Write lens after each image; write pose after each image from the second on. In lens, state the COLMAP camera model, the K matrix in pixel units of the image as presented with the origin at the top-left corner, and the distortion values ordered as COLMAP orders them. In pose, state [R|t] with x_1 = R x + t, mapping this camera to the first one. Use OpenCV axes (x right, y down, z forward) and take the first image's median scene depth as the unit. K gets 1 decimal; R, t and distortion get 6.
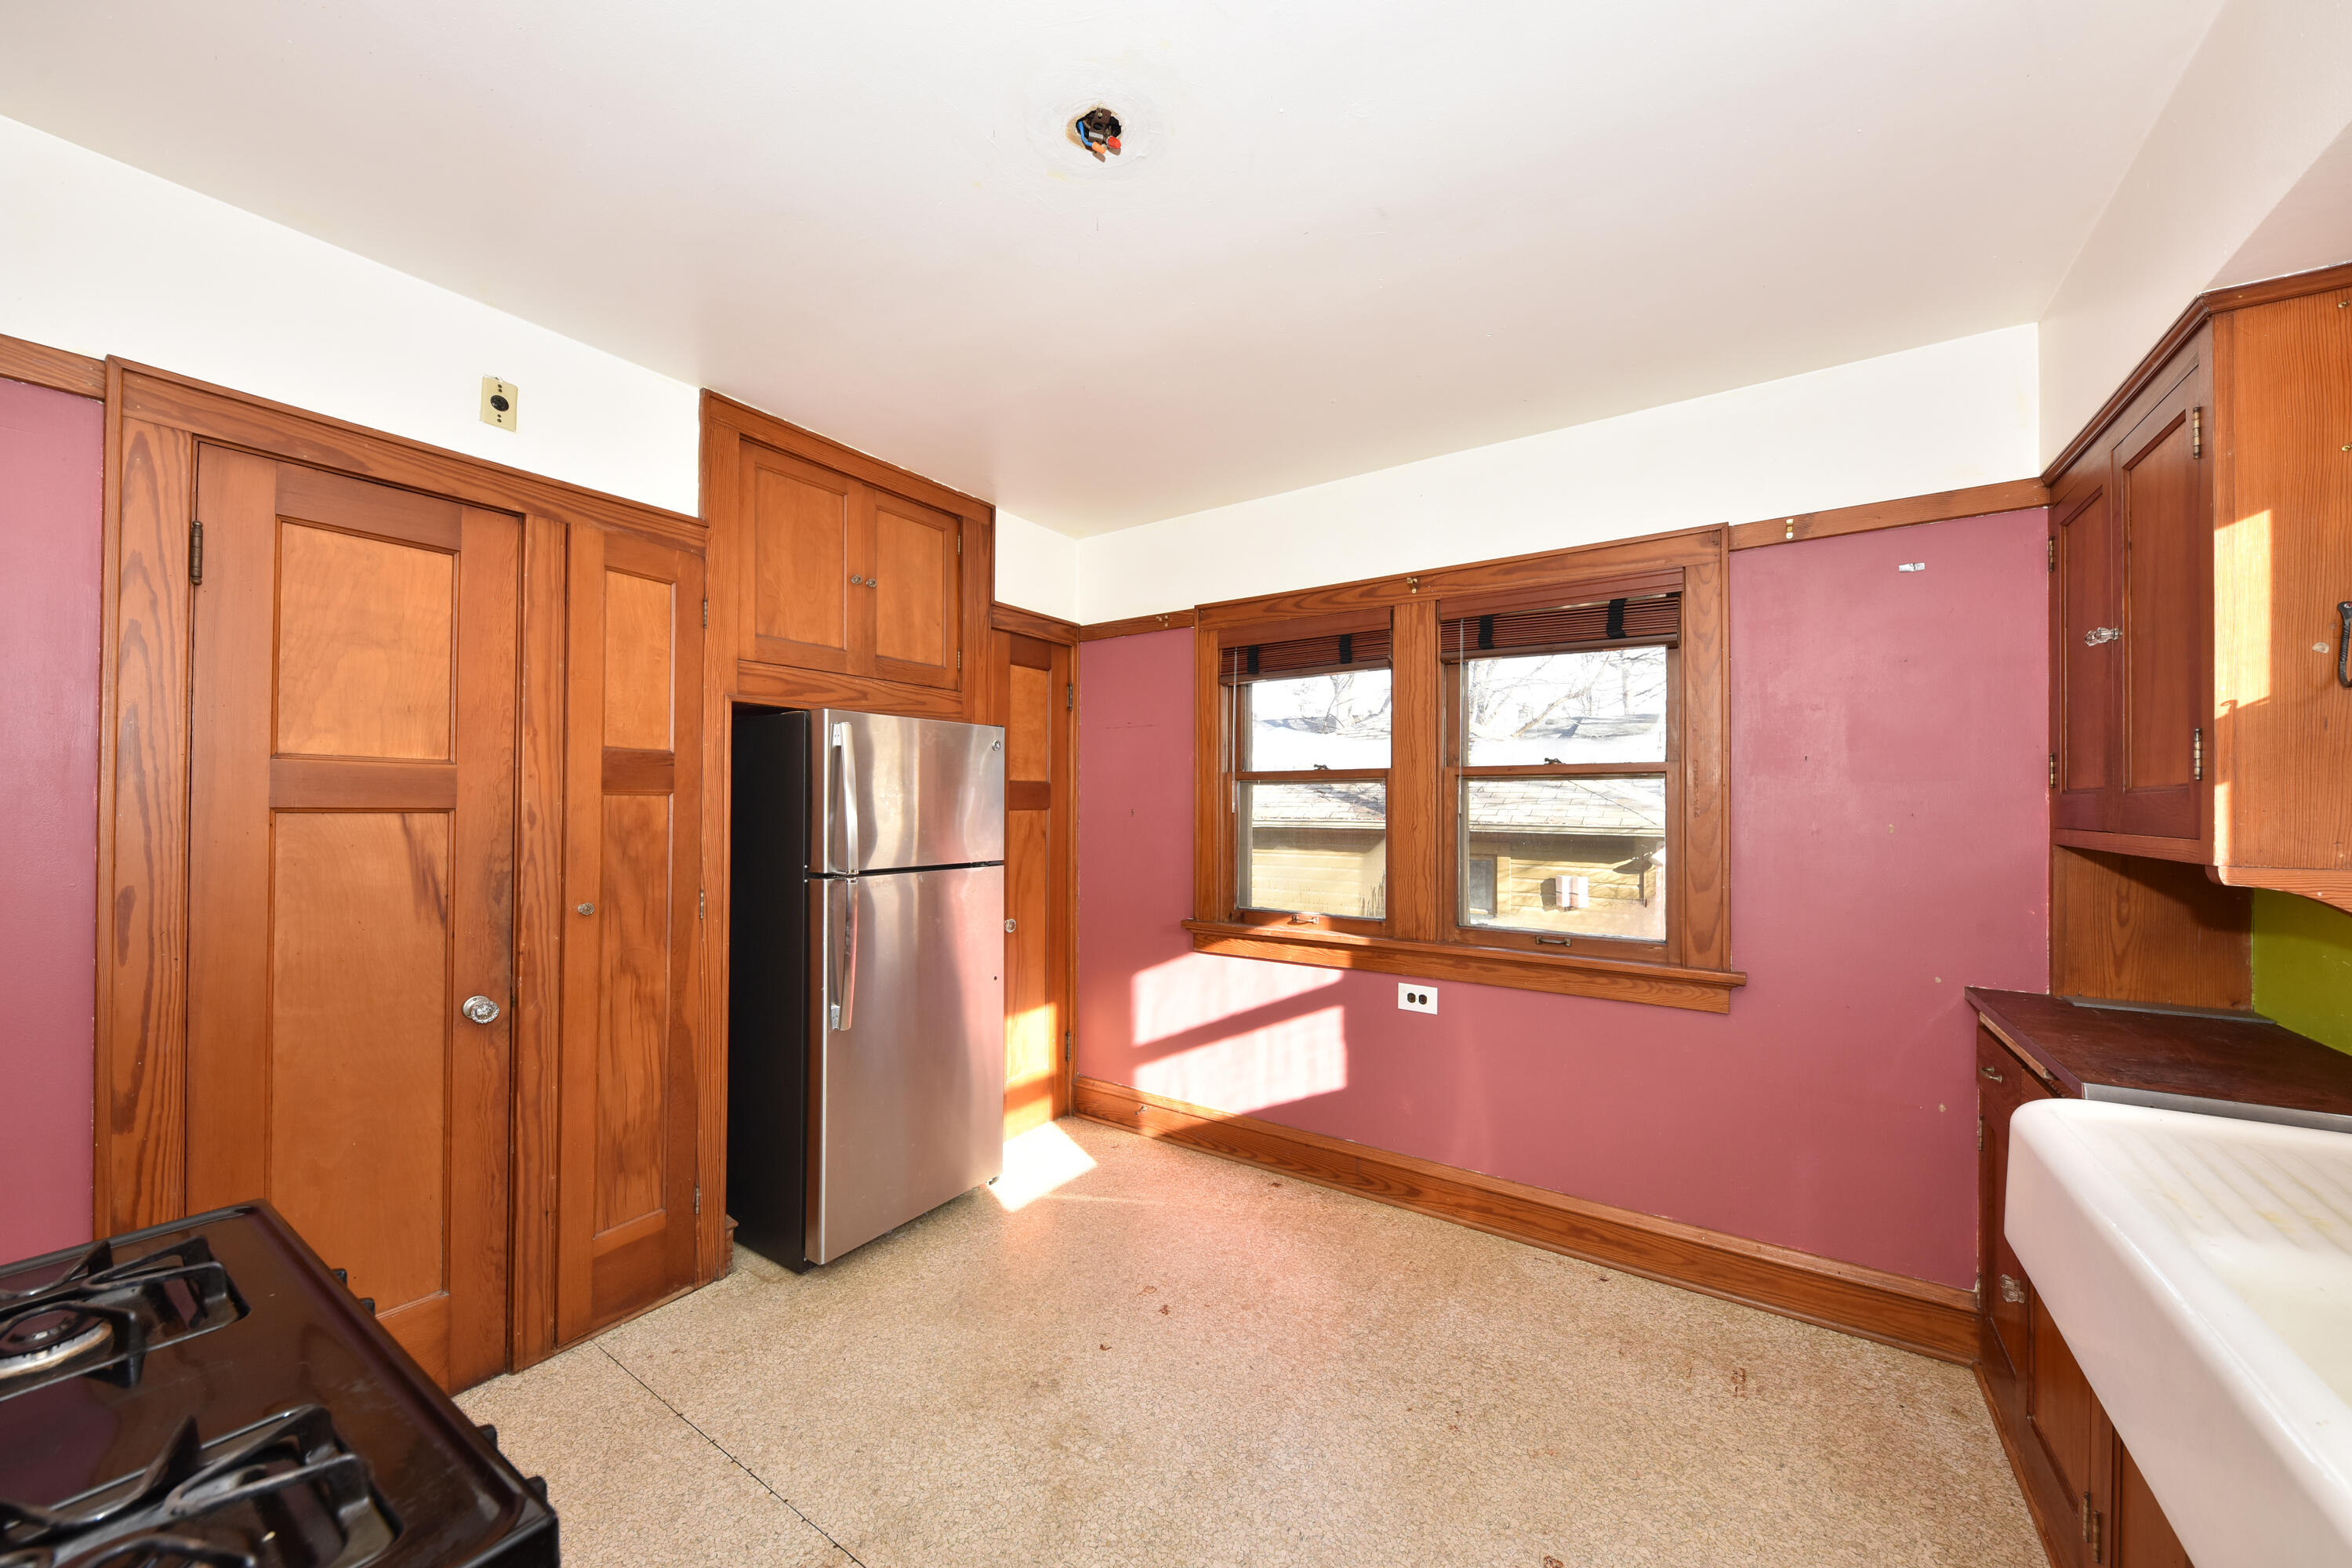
lens RADIAL K [[840.8, 0, 1185.9], [0, 840.8, 792.4], [0, 0, 1]] dist [-0.000261, -0.000134]
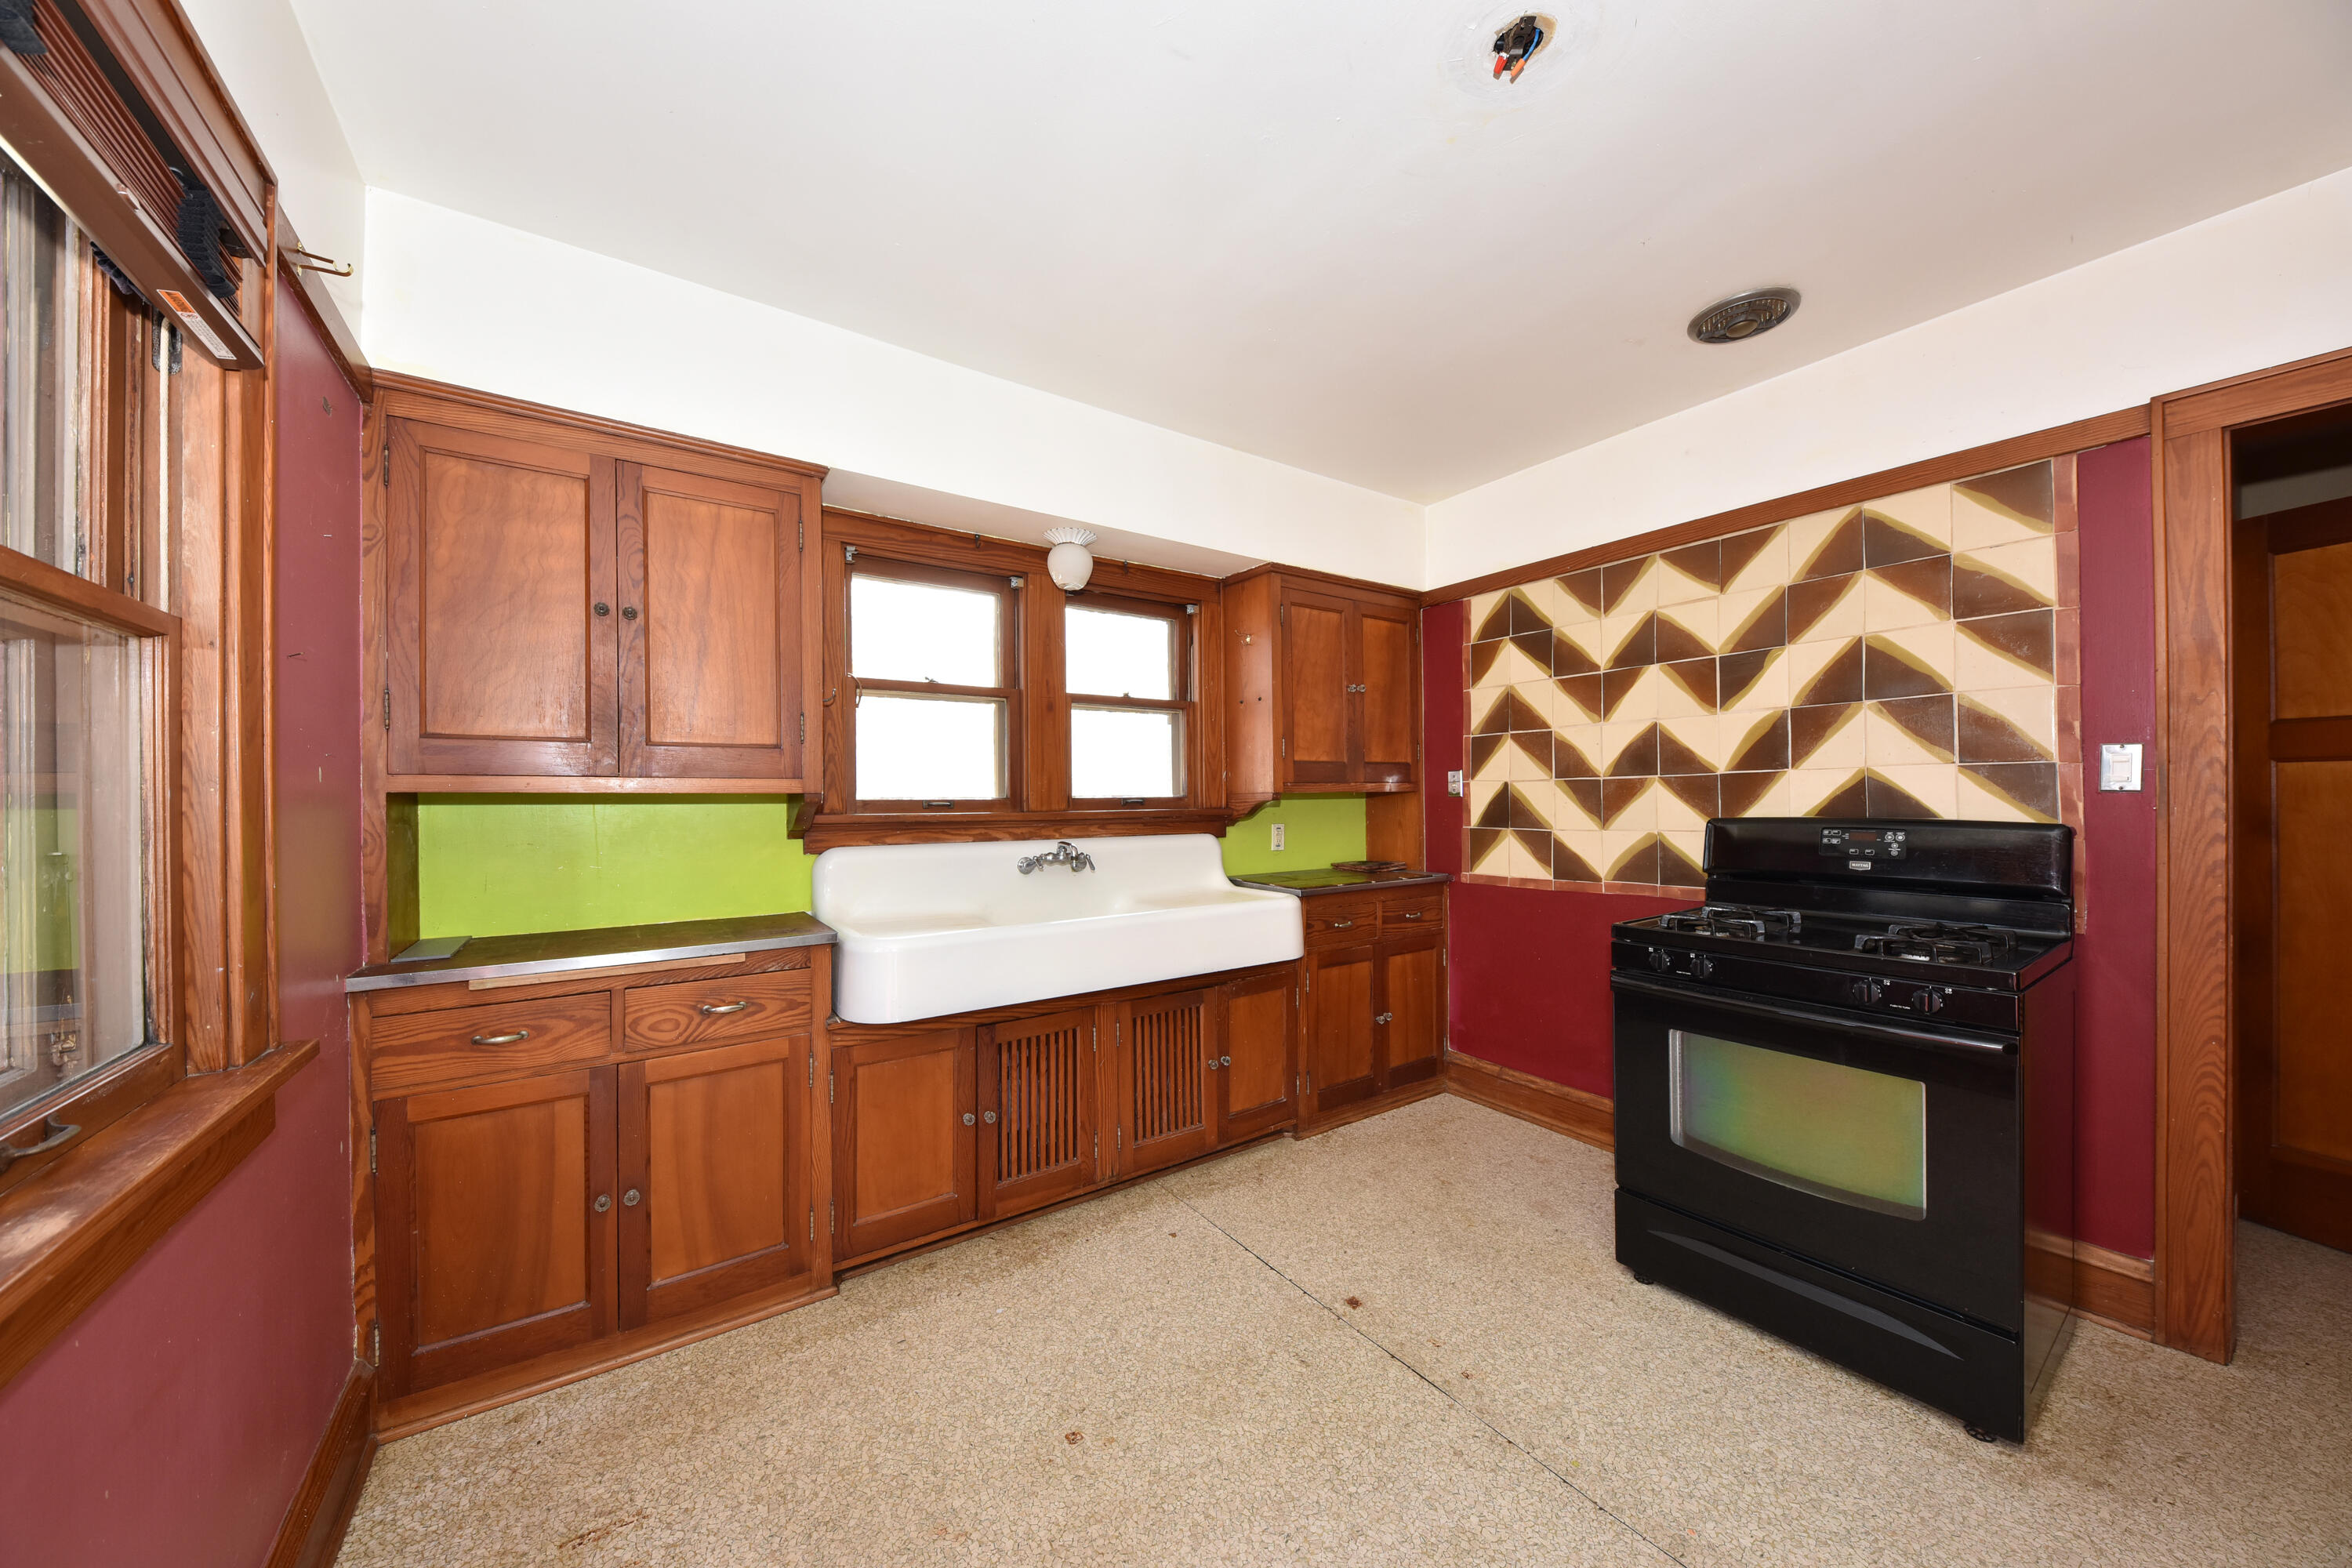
lens RADIAL K [[803.4, 0, 1180.7], [0, 803.4, 796.7], [0, 0, 1]] dist [0.014060, -0.008014]
pose [[-0.928142, 0.000162, 0.372226, -0.045940], [-0.004031, 0.999937, -0.010487, 0.051140], [-0.372204, -0.011234, -0.928083, 1.047883]]
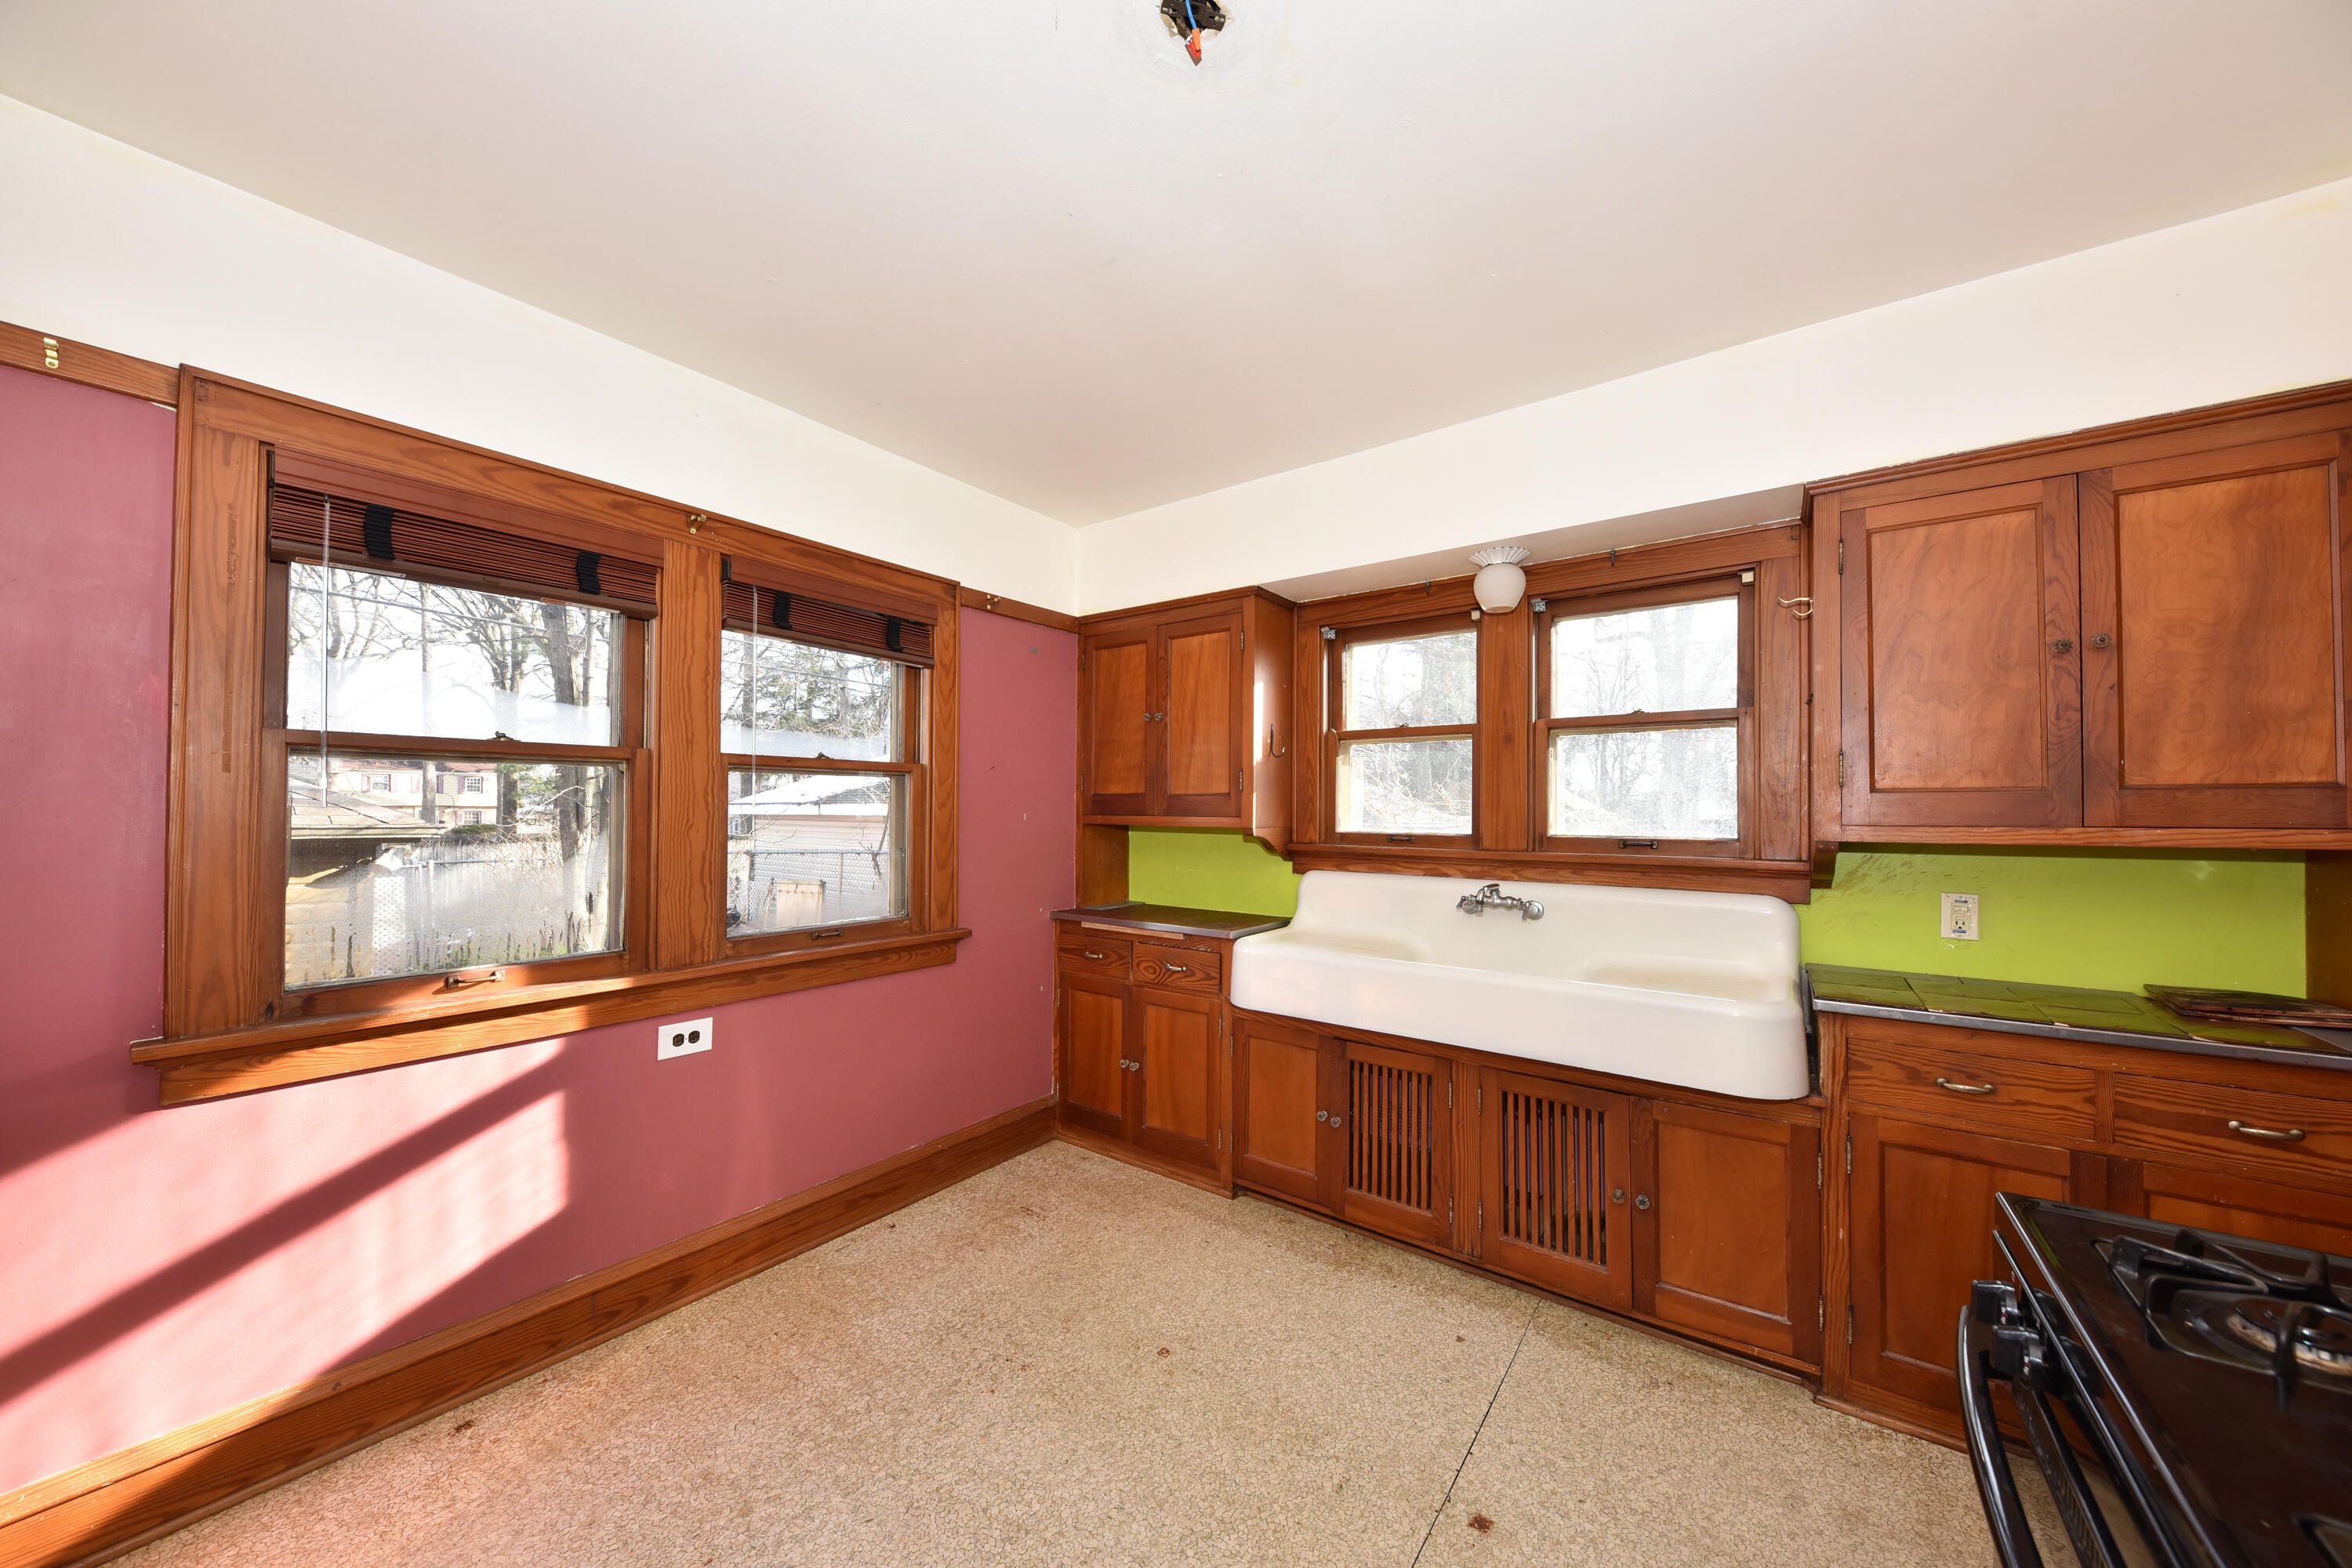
lens RADIAL K [[803.4, 0, 1180.7], [0, 803.4, 796.7], [0, 0, 1]] dist [0.014060, -0.008014]
pose [[0.046652, 0.010873, 0.998852, -0.481984], [-0.019734, 0.999756, -0.009961, 0.012663], [-0.998716, -0.019246, 0.046856, 0.502803]]
